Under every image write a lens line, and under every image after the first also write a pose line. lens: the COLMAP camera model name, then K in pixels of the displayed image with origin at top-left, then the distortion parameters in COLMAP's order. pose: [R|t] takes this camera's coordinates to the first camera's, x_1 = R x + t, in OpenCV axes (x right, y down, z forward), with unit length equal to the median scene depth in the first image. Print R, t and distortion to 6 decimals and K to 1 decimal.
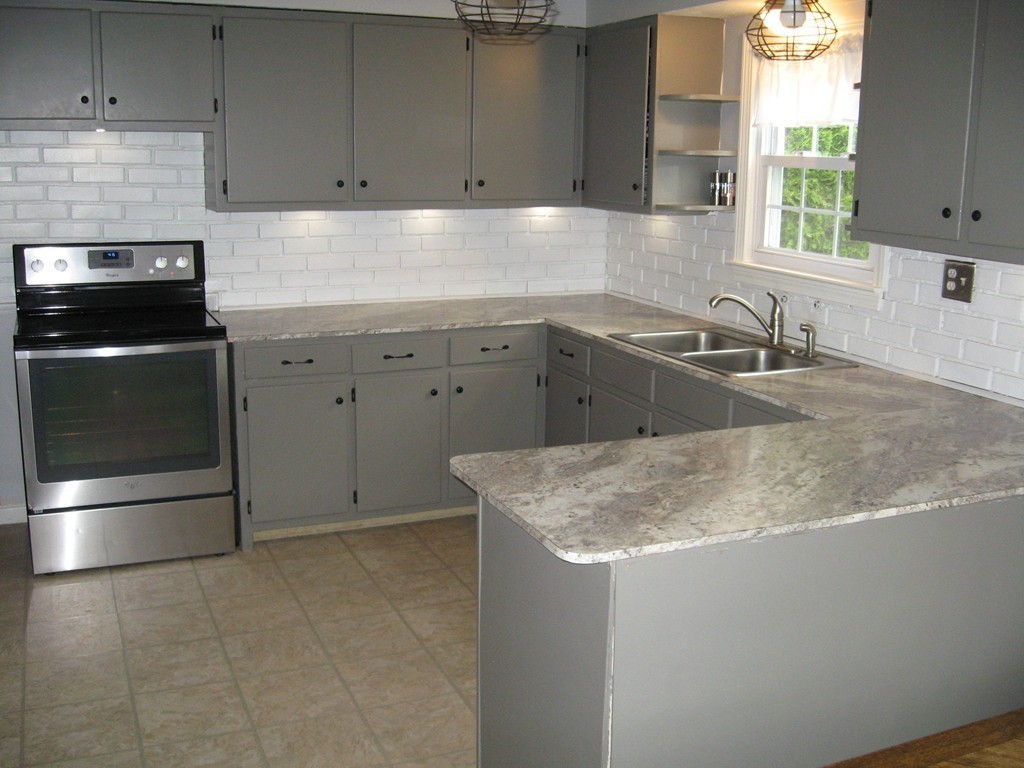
lens RADIAL K [[1086.8, 0, 512.0], [0, 1086.8, 384.0], [0, 0, 1]] dist [-0.100450, -0.003209]
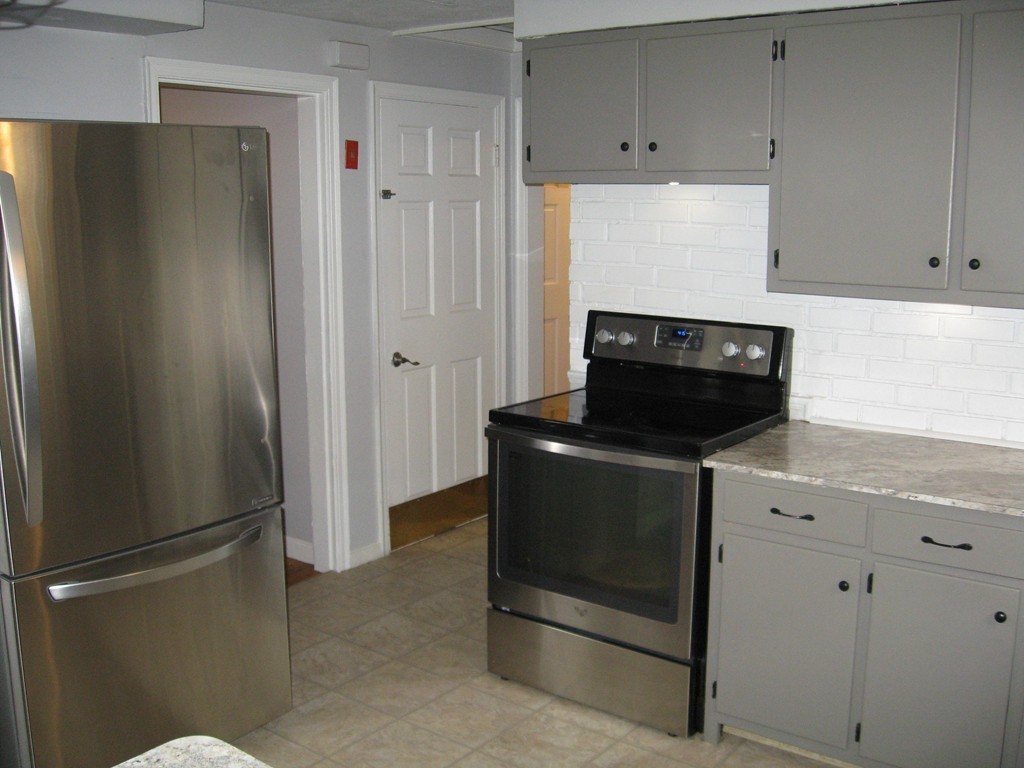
lens RADIAL K [[1086.8, 0, 512.0], [0, 1086.8, 384.0], [0, 0, 1]] dist [-0.100450, -0.003209]
pose [[0.483019, 0.137489, -0.864748, 0.291375], [-0.175540, 0.982750, 0.058200, -0.107465], [0.857833, 0.123687, 0.498822, 0.475703]]
